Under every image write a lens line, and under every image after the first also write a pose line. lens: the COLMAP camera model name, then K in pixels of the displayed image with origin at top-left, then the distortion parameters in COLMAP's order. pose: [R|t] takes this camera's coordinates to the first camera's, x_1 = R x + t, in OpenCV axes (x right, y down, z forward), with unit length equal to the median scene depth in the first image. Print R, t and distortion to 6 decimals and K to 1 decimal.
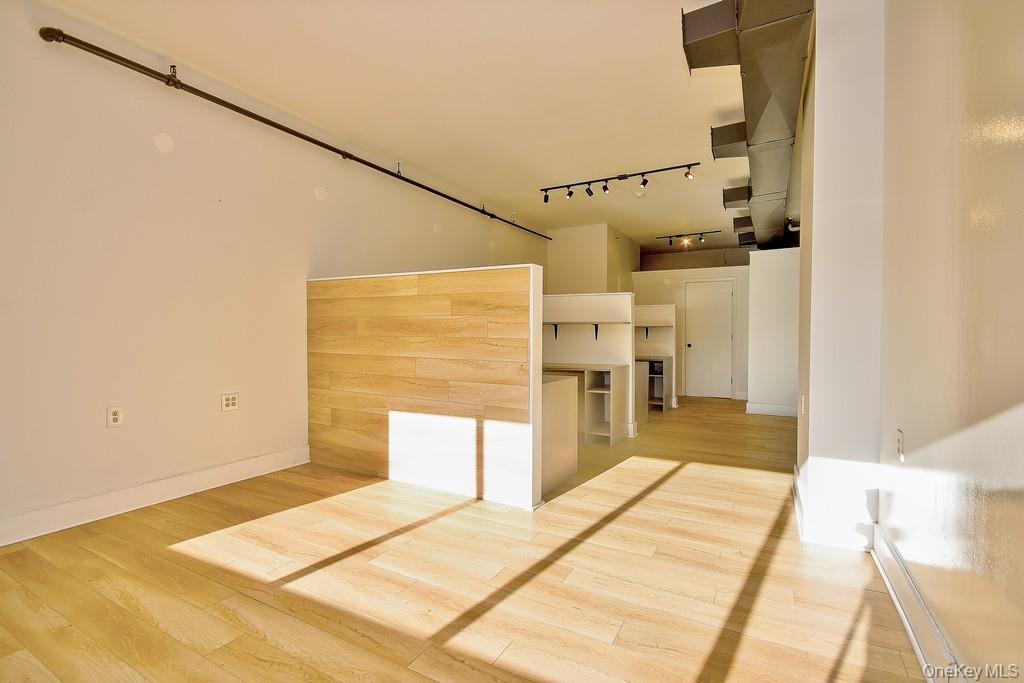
lens RADIAL K [[466.7, 0, 512.0], [0, 466.7, 341.5], [0, 0, 1]] dist [0.001237, -0.009957]
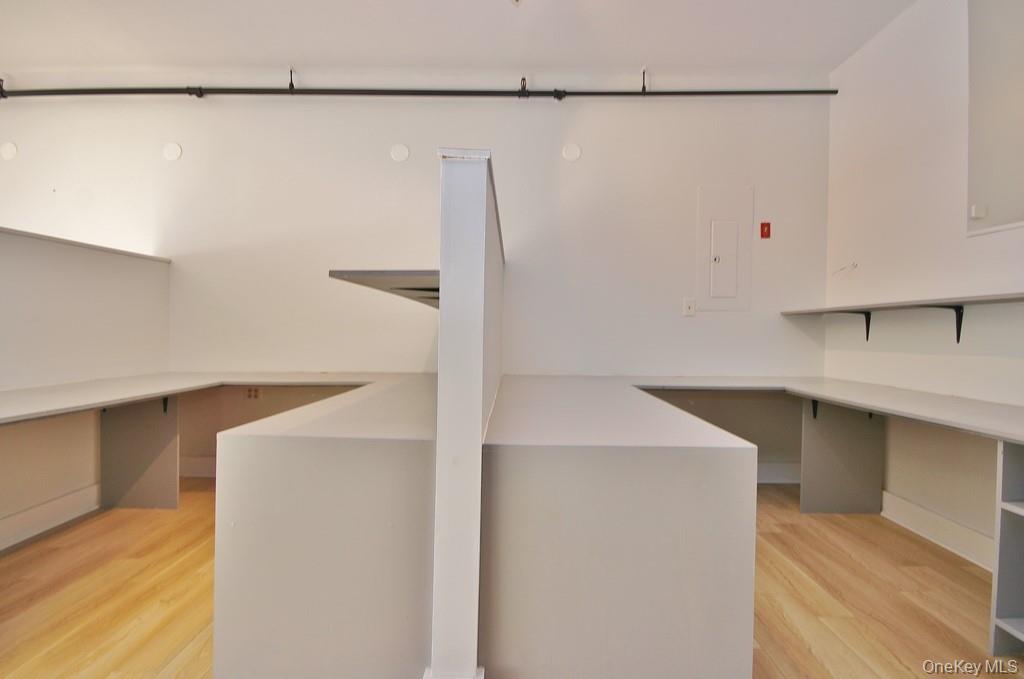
lens RADIAL K [[473.8, 0, 512.0], [0, 473.8, 339.5], [0, 0, 1]] dist [0.026285, -0.021321]
pose [[0.466787, 0.028534, -0.883909, 0.458786], [-0.032887, 0.999348, 0.014893, -0.014991], [0.883758, 0.022118, 0.467421, 0.844955]]
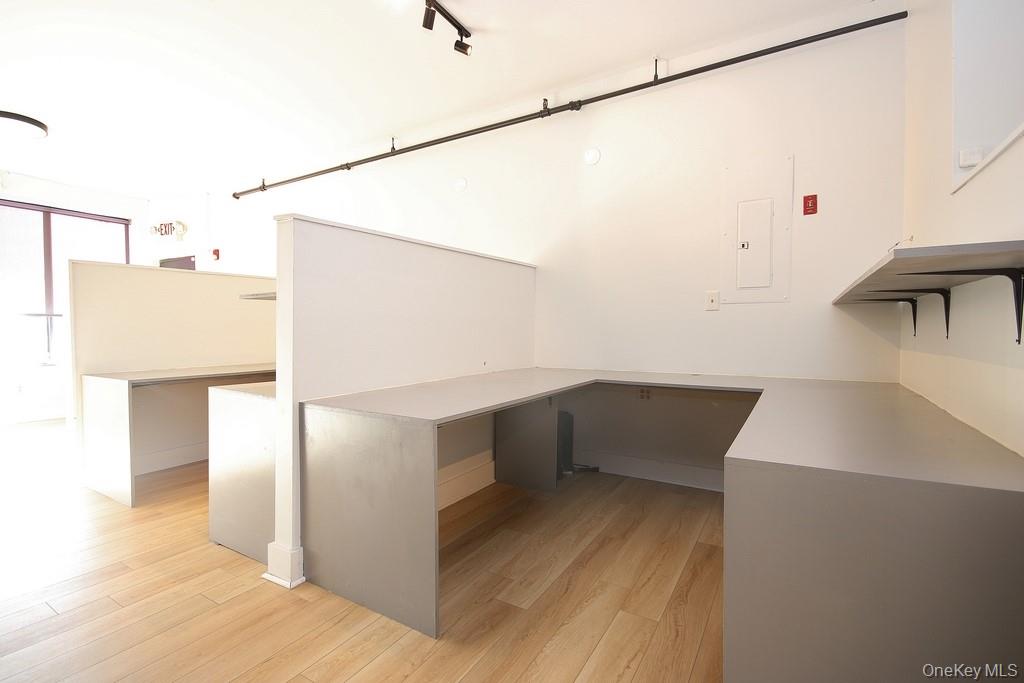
lens RADIAL K [[470.8, 0, 507.4], [0, 470.8, 342.2], [0, 0, 1]] dist [0.002451, 0.000174]
pose [[-0.053894, 0.038139, -0.997818, 0.592412], [-0.019289, 0.999044, 0.039228, -0.022642], [0.998360, 0.021361, -0.053106, 1.118341]]
